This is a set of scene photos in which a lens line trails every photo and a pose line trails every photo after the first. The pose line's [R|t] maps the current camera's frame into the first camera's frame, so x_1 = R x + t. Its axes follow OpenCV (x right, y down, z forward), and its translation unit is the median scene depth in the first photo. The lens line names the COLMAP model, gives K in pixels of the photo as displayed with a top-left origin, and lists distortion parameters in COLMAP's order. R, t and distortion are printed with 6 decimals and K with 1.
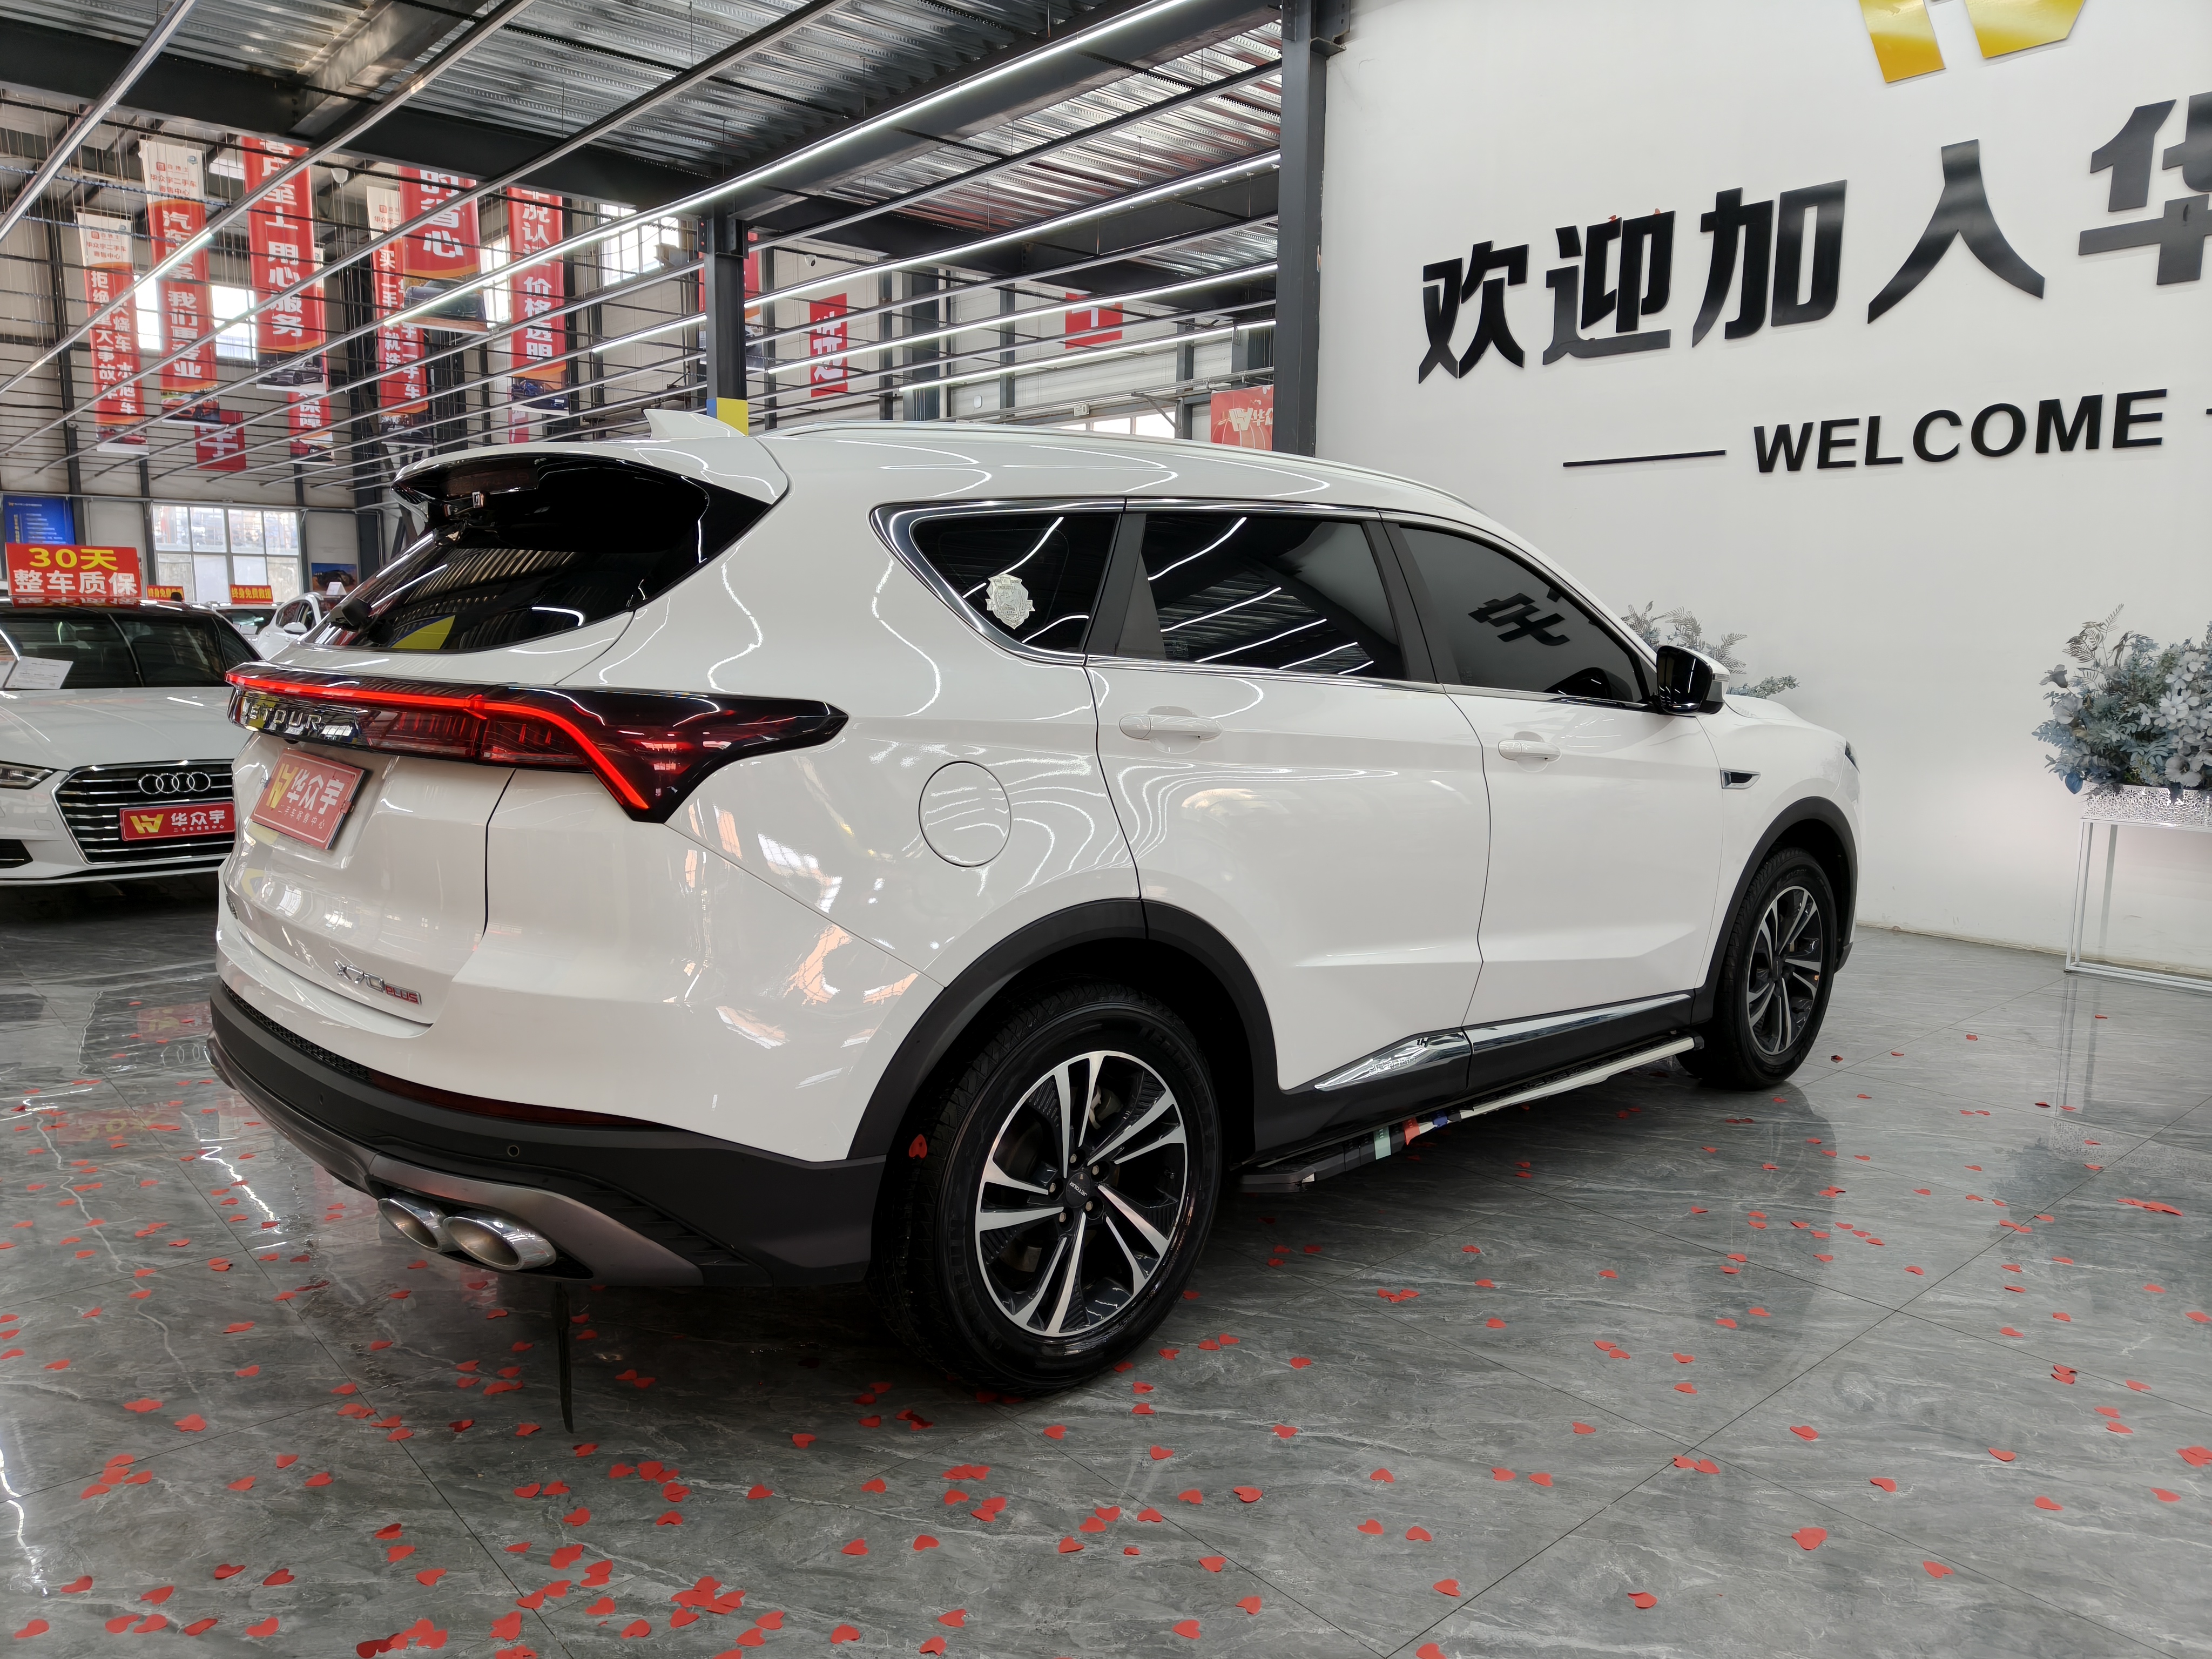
lens RADIAL K [[1530.5, 0, 1099.3], [0, 1530.5, 836.8], [0, 0, 1]] dist [0.016470, -0.006753]
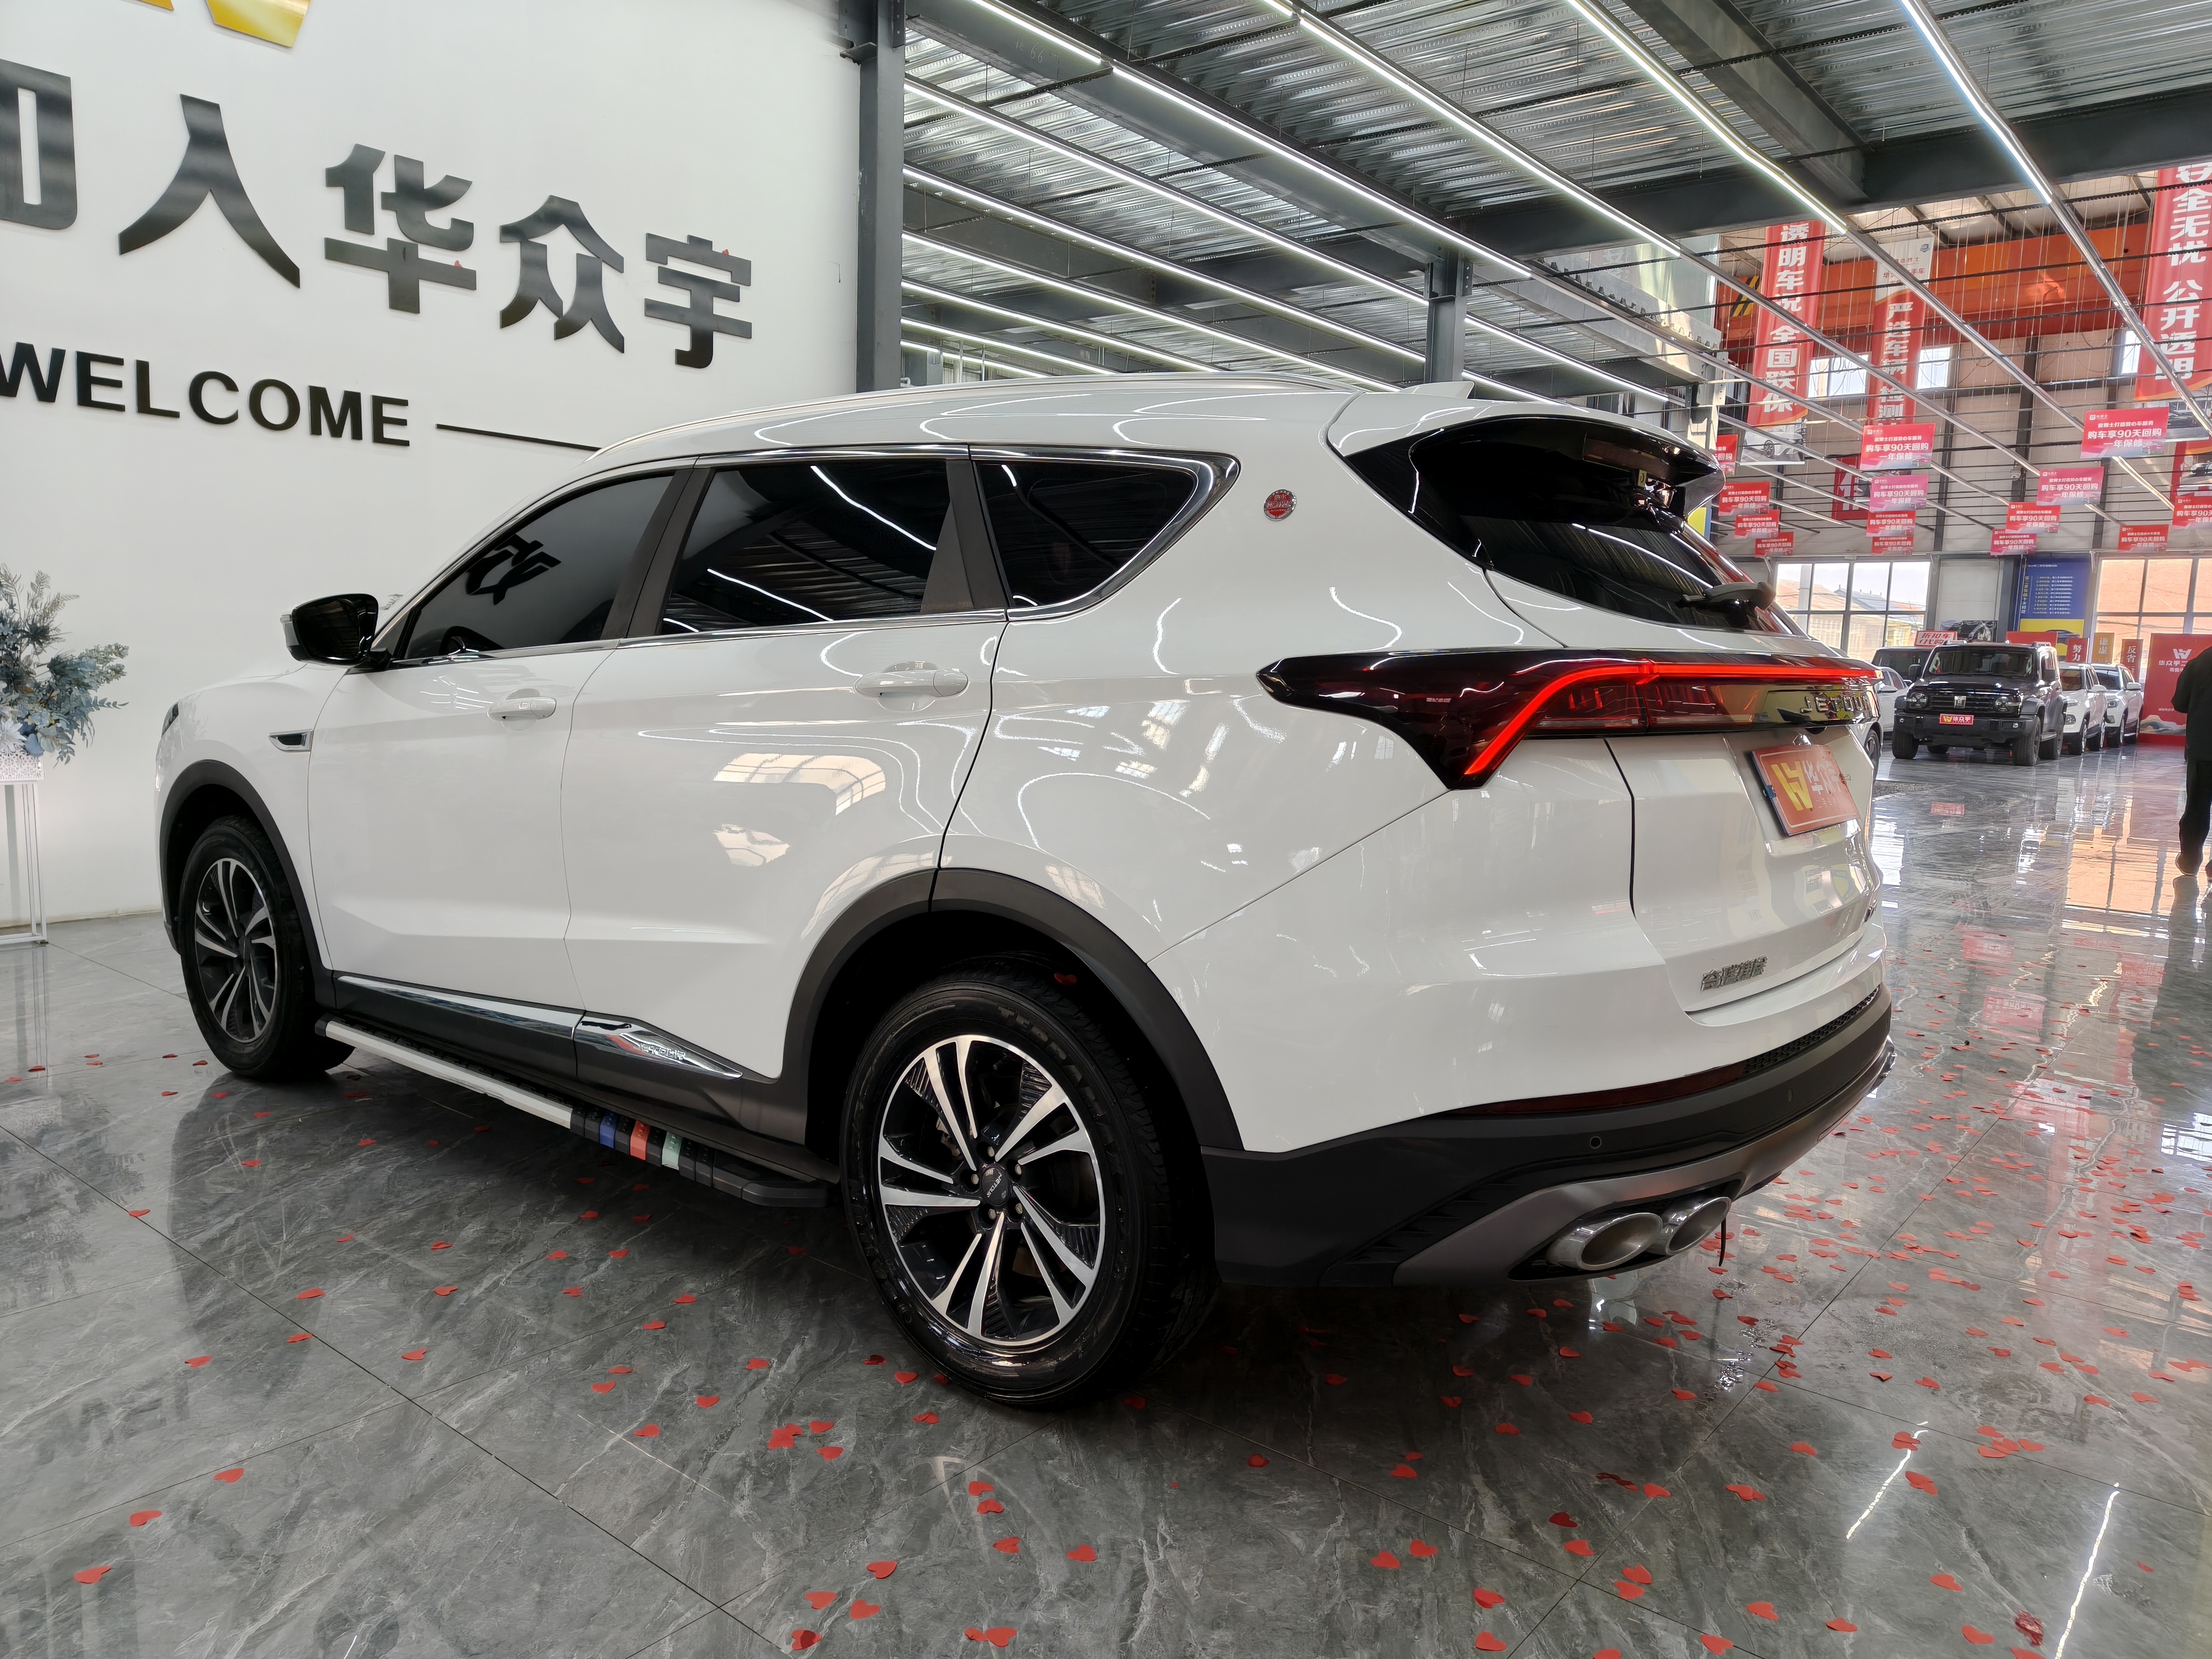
lens RADIAL K [[1530.5, 0, 1119.3], [0, 1530.5, 830.9], [0, 0, 1]] dist [0.016470, -0.006753]
pose [[-0.160640, -0.129352, 0.978500, -0.525555], [0.105164, 0.983489, 0.147276, -0.070209], [-0.981395, 0.126562, -0.144384, 0.589342]]
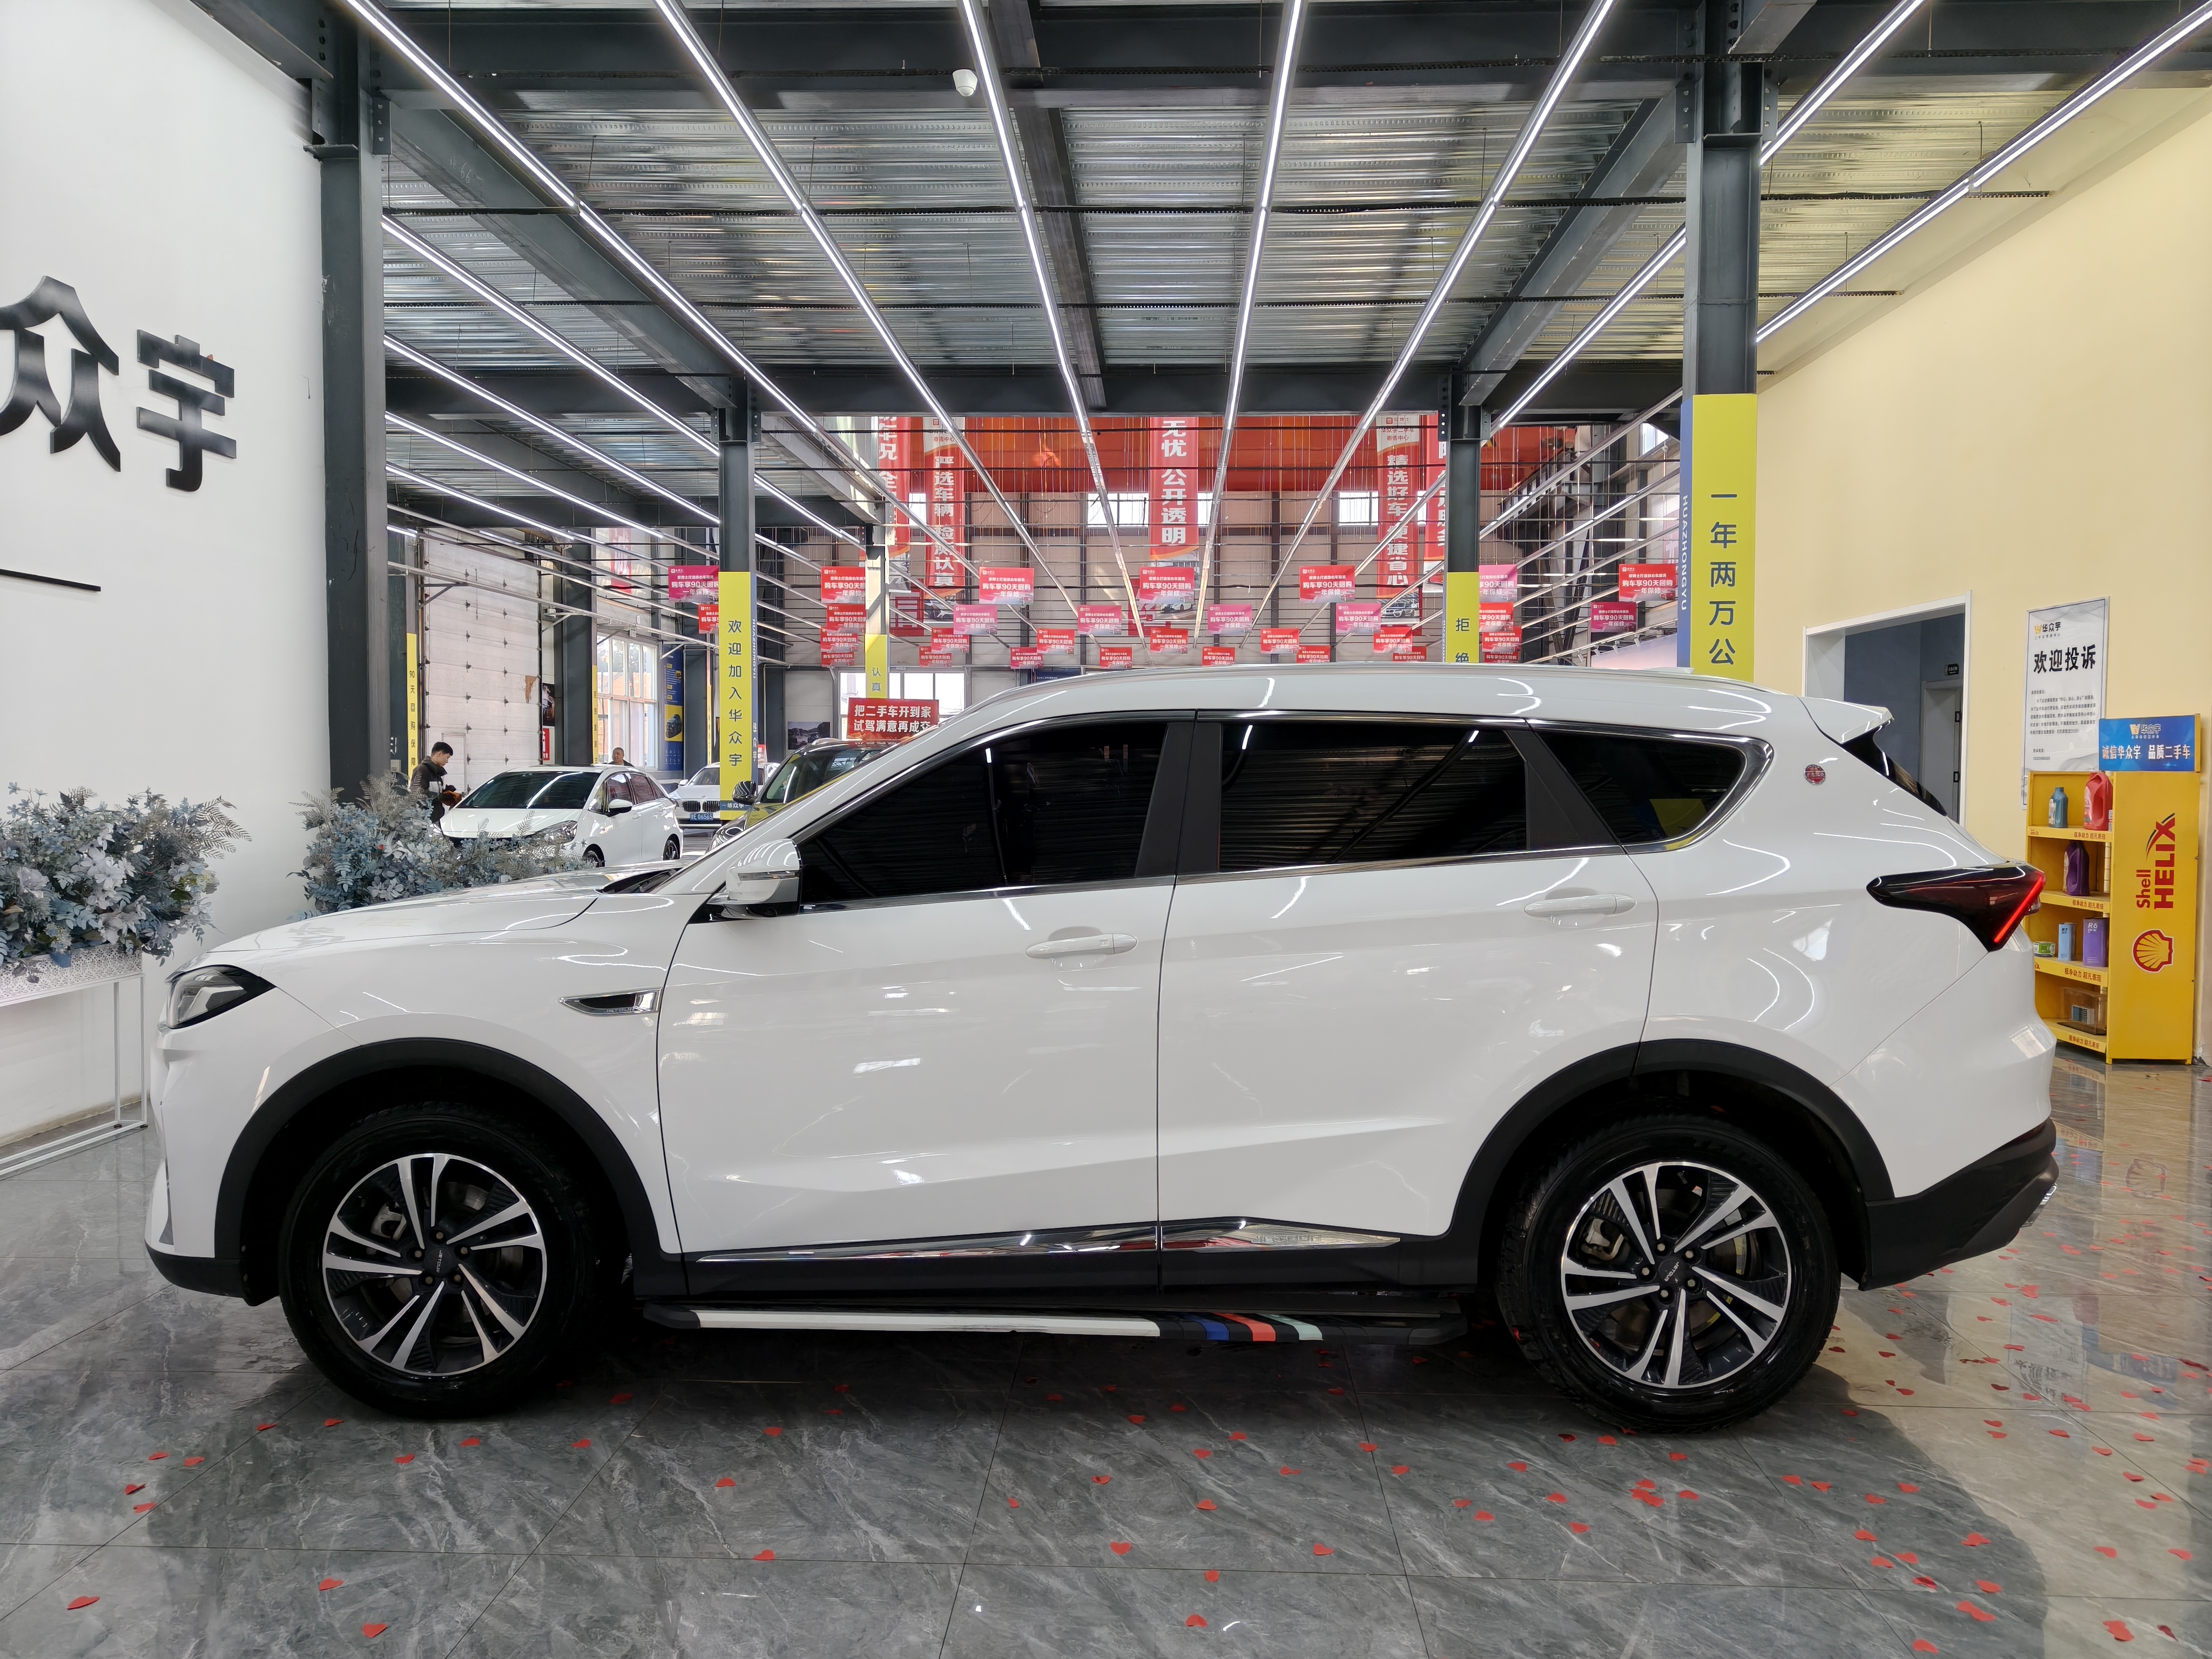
lens RADIAL K [[1530.5, 0, 1105.7], [0, 1530.5, 818.7], [0, 0, 1]] dist [0.016470, -0.006753]
pose [[-0.719455, -0.038179, 0.693489, -0.381436], [0.086344, 0.985825, 0.143850, -0.167726], [-0.689152, 0.163373, -0.705960, 1.028899]]
